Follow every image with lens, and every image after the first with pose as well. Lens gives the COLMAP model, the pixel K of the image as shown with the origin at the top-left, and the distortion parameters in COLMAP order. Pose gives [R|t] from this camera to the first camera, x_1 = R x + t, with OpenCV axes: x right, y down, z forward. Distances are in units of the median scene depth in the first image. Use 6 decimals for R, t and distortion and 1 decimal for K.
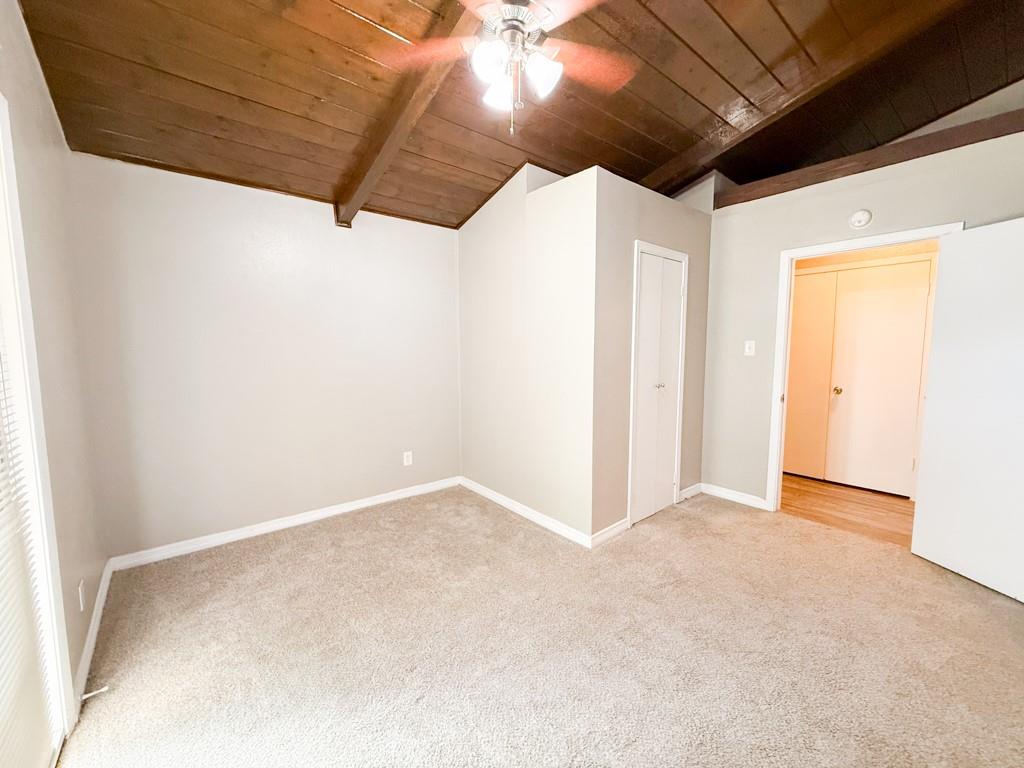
lens RADIAL K [[407.4, 0, 511.1], [0, 407.4, 383.2], [0, 0, 1]] dist [0.002410, -0.001327]
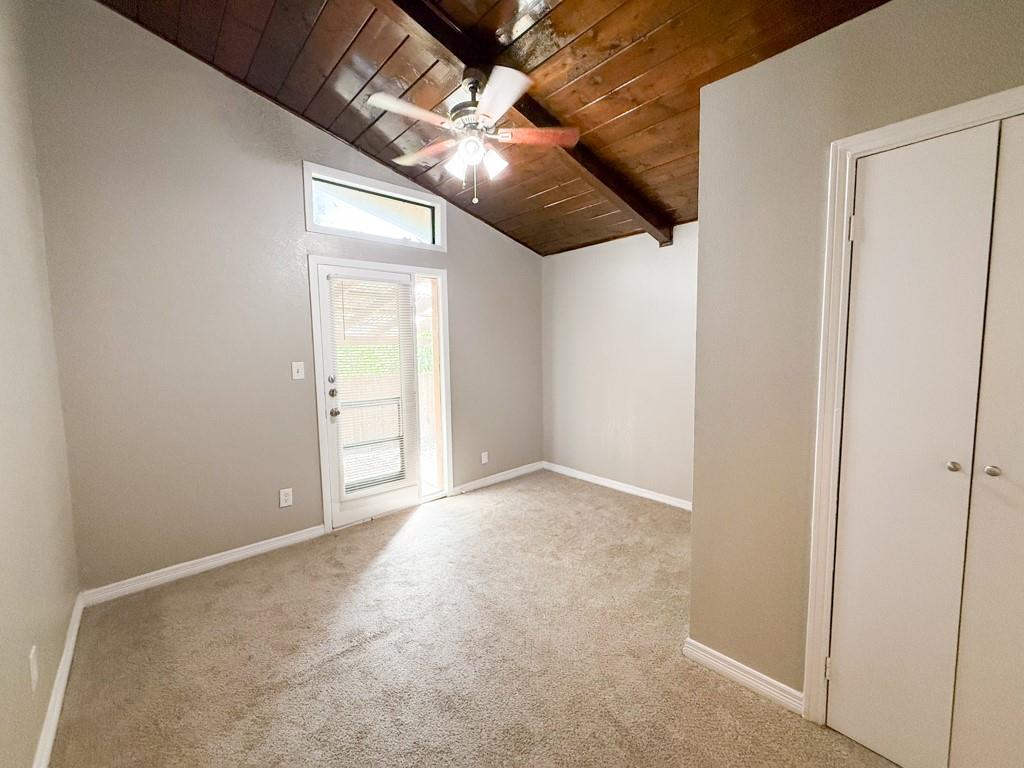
lens RADIAL K [[407.4, 0, 508.4], [0, 407.4, 384.2], [0, 0, 1]] dist [0.002410, -0.001327]
pose [[0.037207, 0.086251, -0.995578, 0.825649], [-0.090317, 0.992481, 0.082607, -0.071688], [0.995218, 0.086844, 0.044717, 0.640183]]
